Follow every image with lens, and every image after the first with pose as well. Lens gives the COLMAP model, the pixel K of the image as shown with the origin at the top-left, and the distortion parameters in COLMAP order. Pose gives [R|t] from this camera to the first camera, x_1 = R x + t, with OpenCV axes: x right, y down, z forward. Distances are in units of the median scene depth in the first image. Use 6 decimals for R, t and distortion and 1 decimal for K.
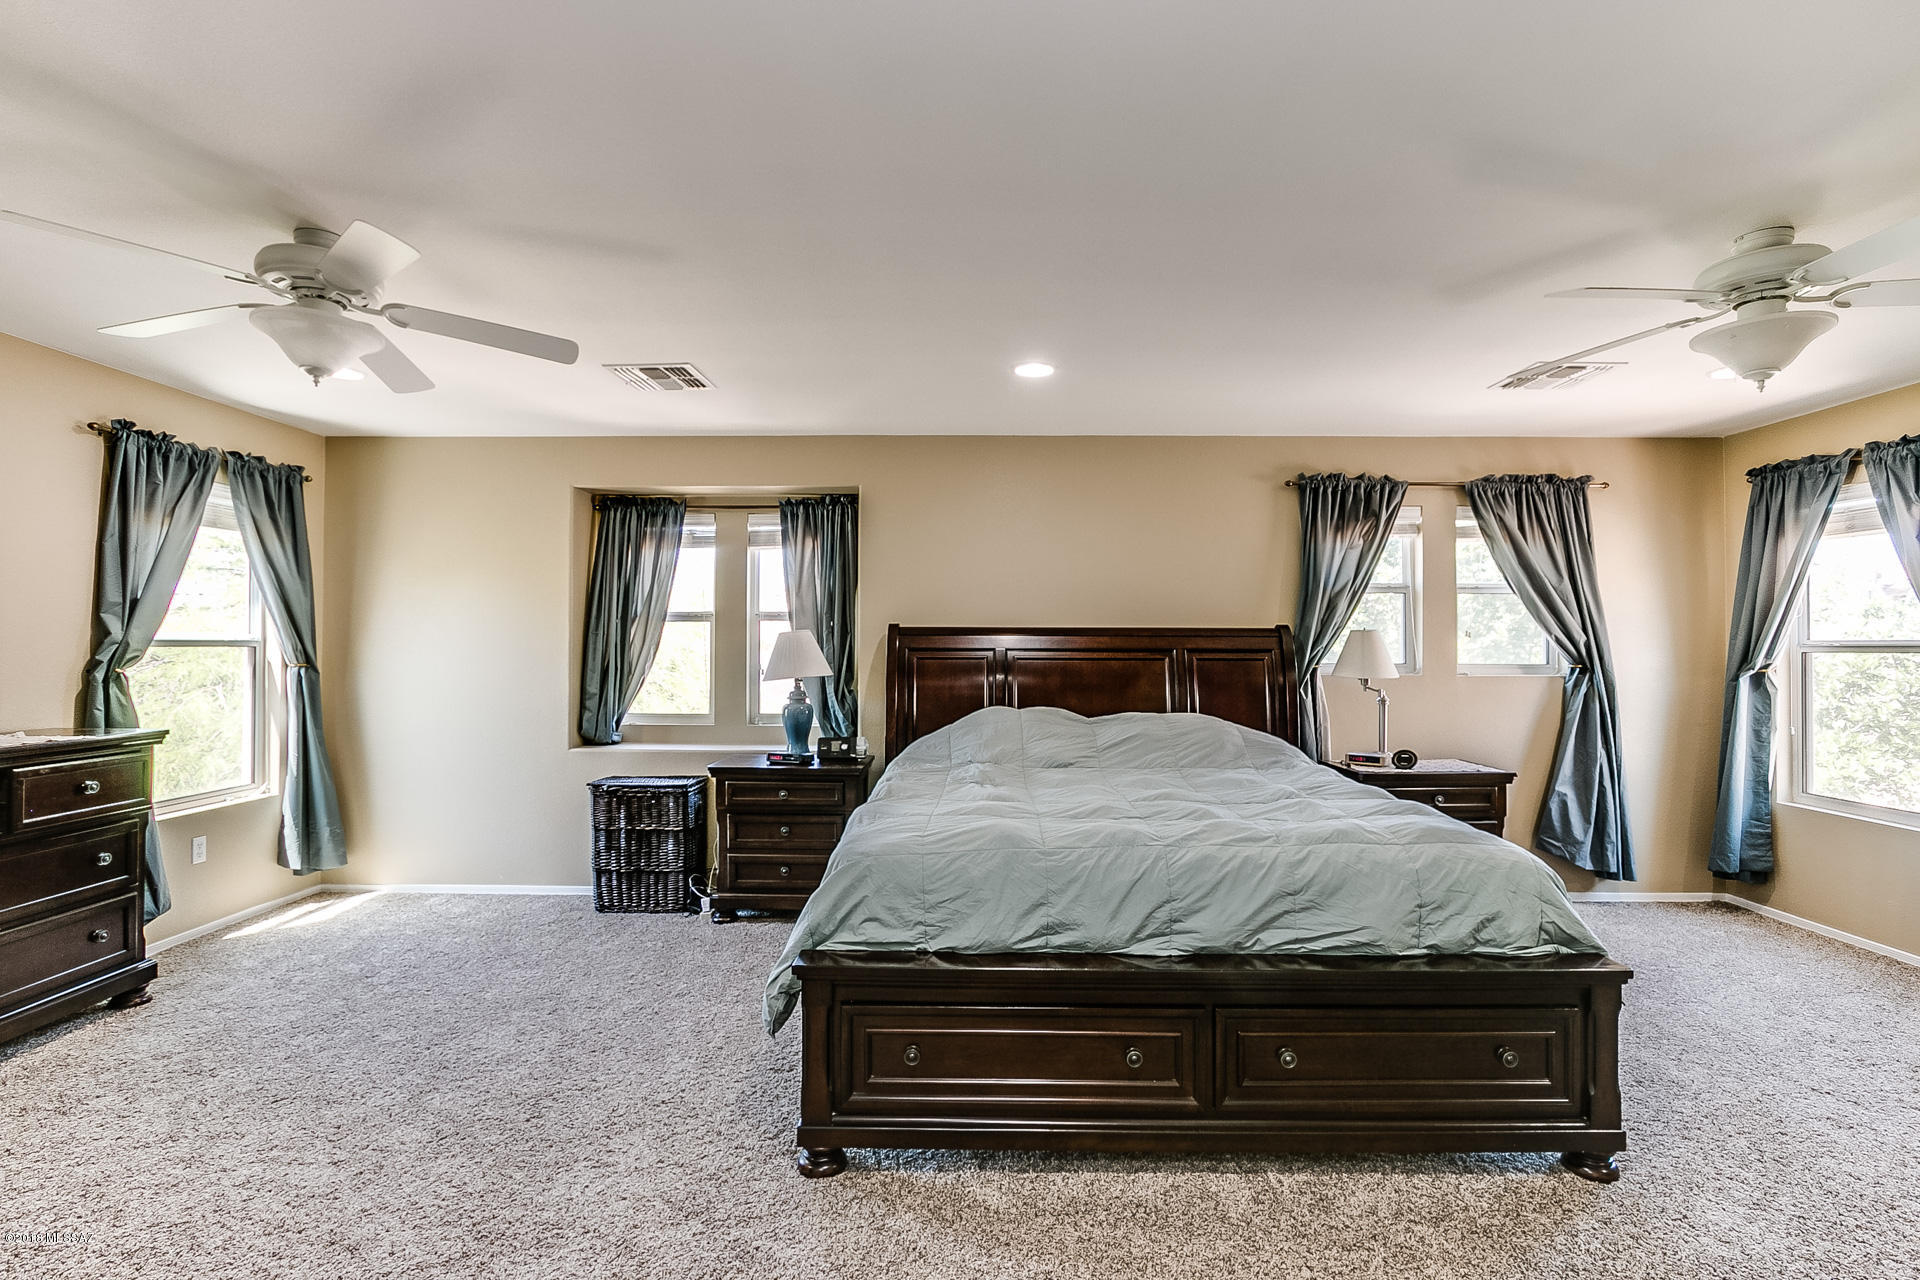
lens RADIAL K [[890.4, 0, 960.0], [0, 890.4, 640.0], [0, 0, 1]] dist [-0.001560, -0.000158]
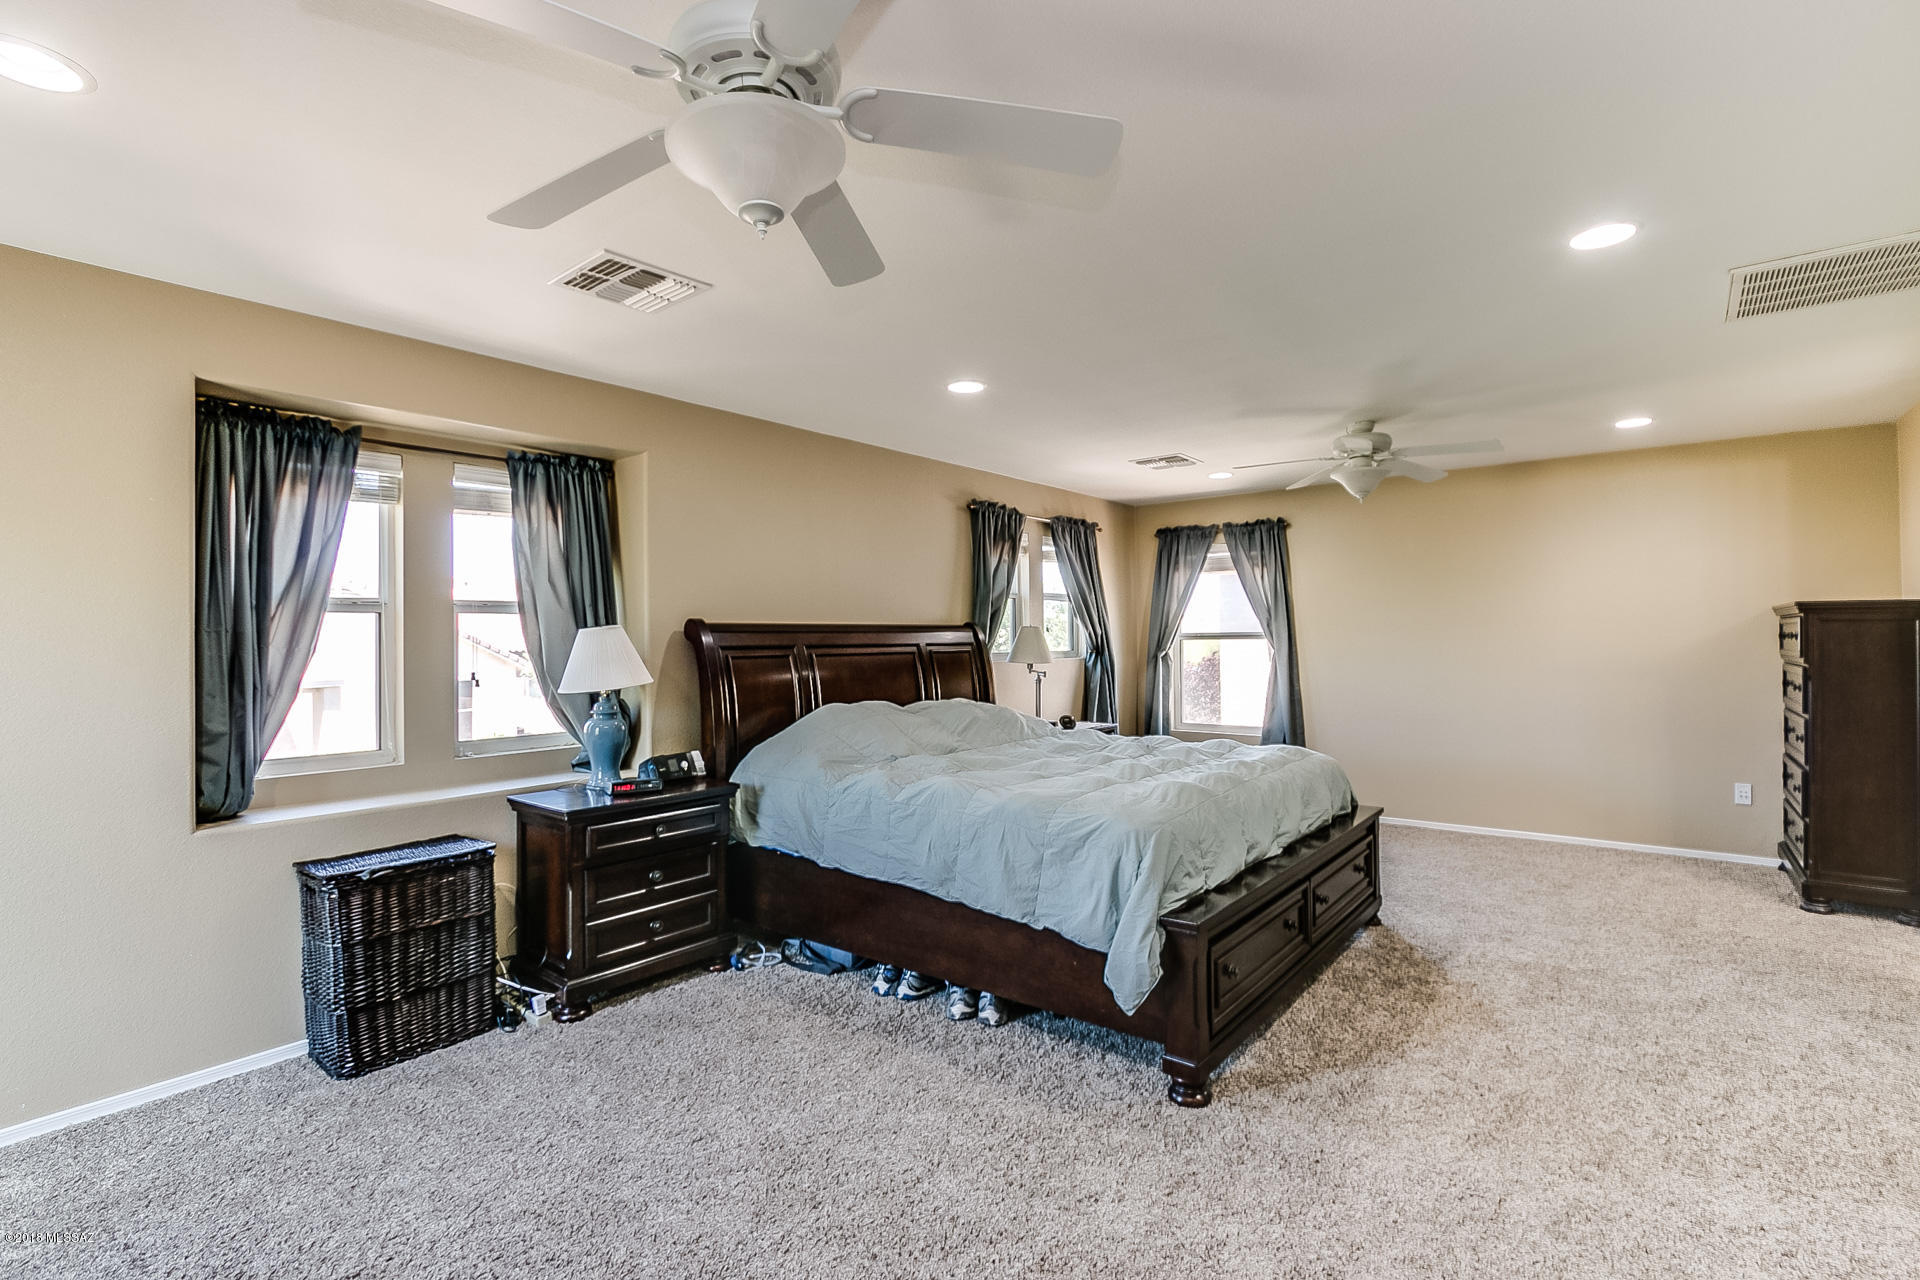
lens RADIAL K [[899.2, 0, 972.8], [0, 899.2, 624.4], [0, 0, 1]] dist [-0.001278, -0.000009]
pose [[0.606697, 0.002756, 0.794928, -0.609029], [0.007499, 0.999930, -0.009190, -0.002716], [-0.794898, 0.011537, 0.606634, 0.253492]]
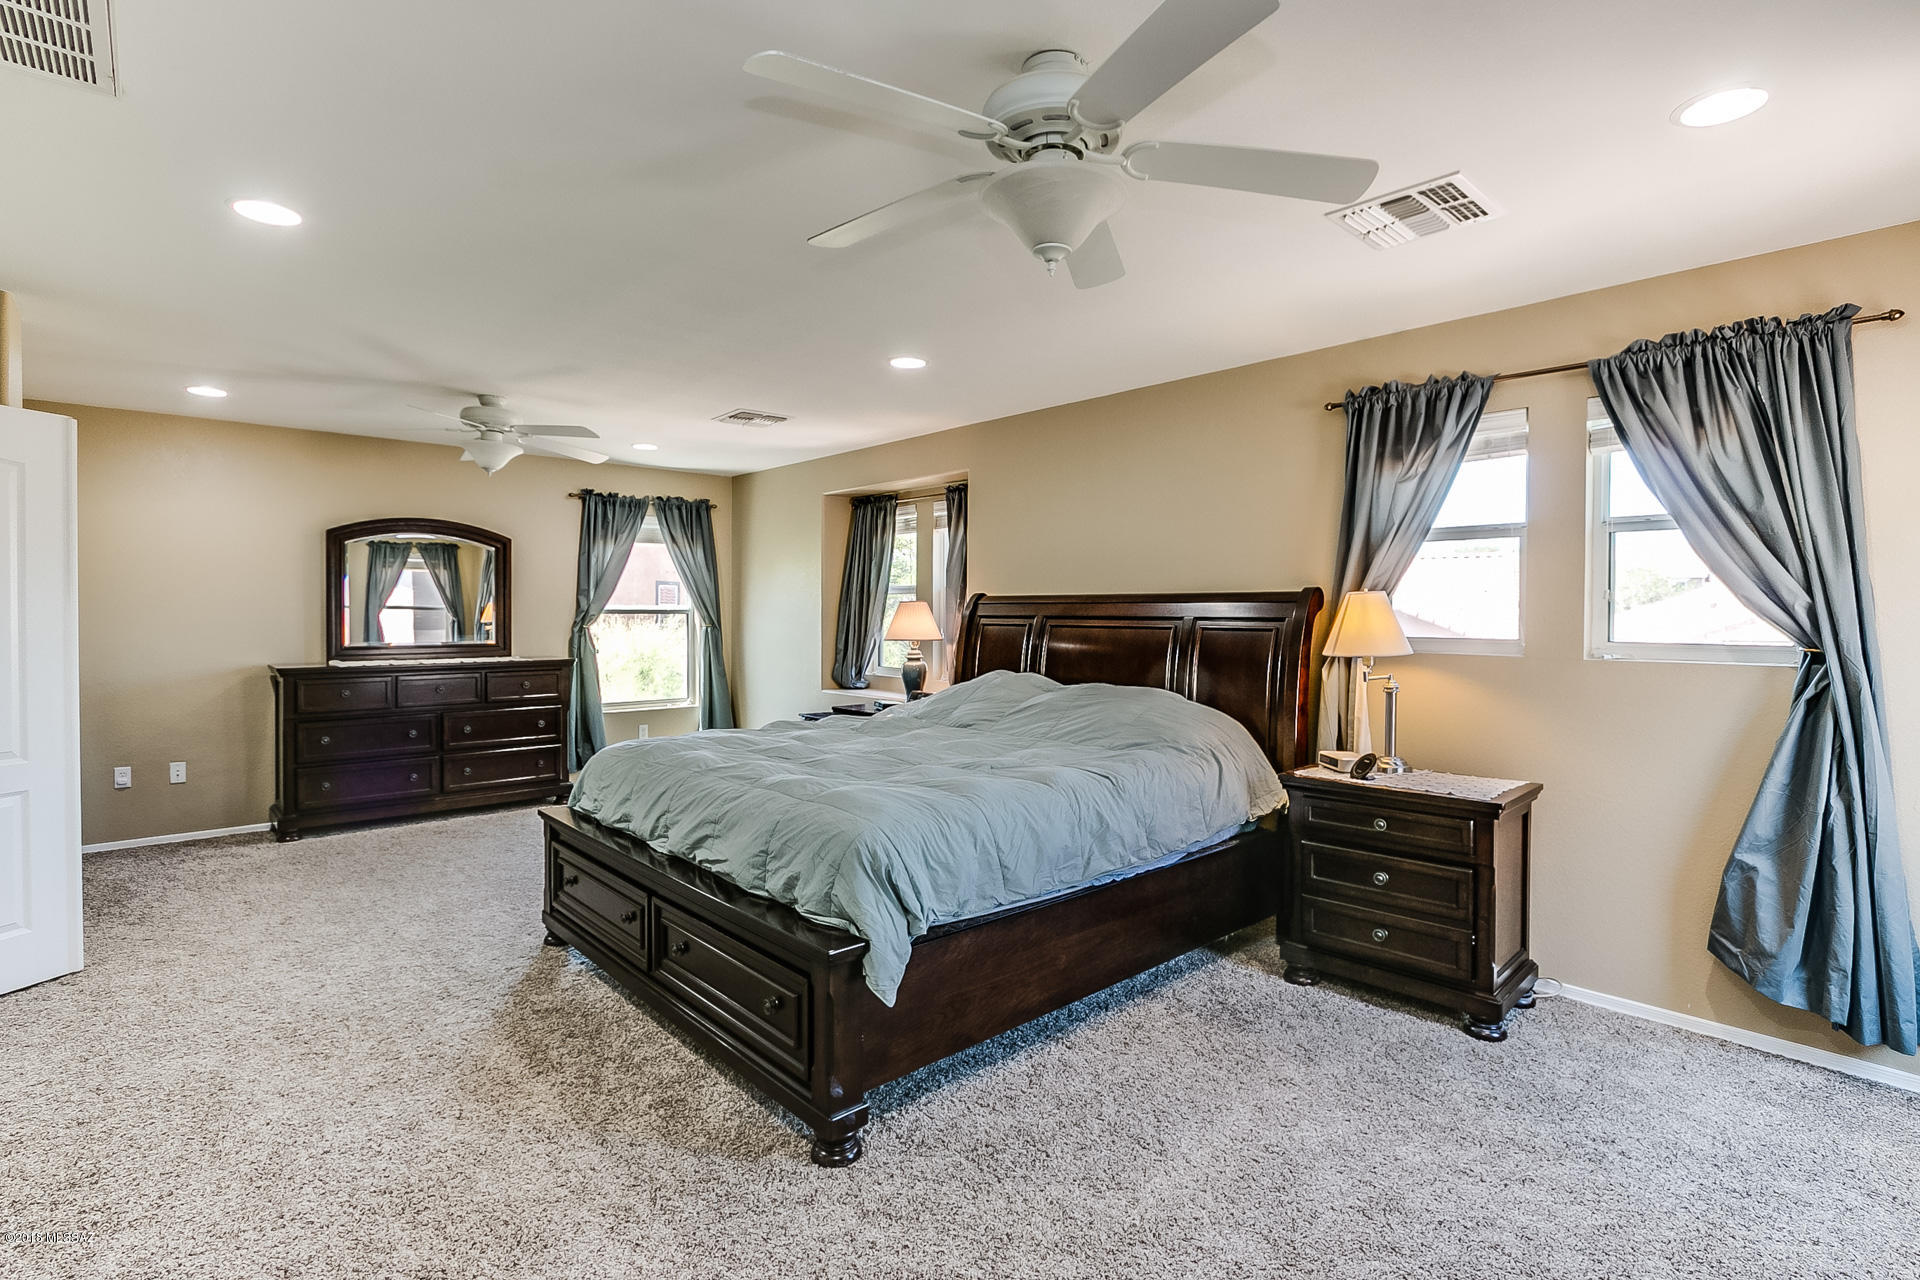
lens RADIAL K [[931.4, 0, 960.2], [0, 931.4, 621.3], [0, 0, 1]] dist [-0.002251, 0.000308]
pose [[0.678532, 0.006640, -0.734541, 0.755947], [0.004498, 0.999903, 0.013194, 0.000993], [0.734557, -0.012256, 0.678436, 0.202294]]
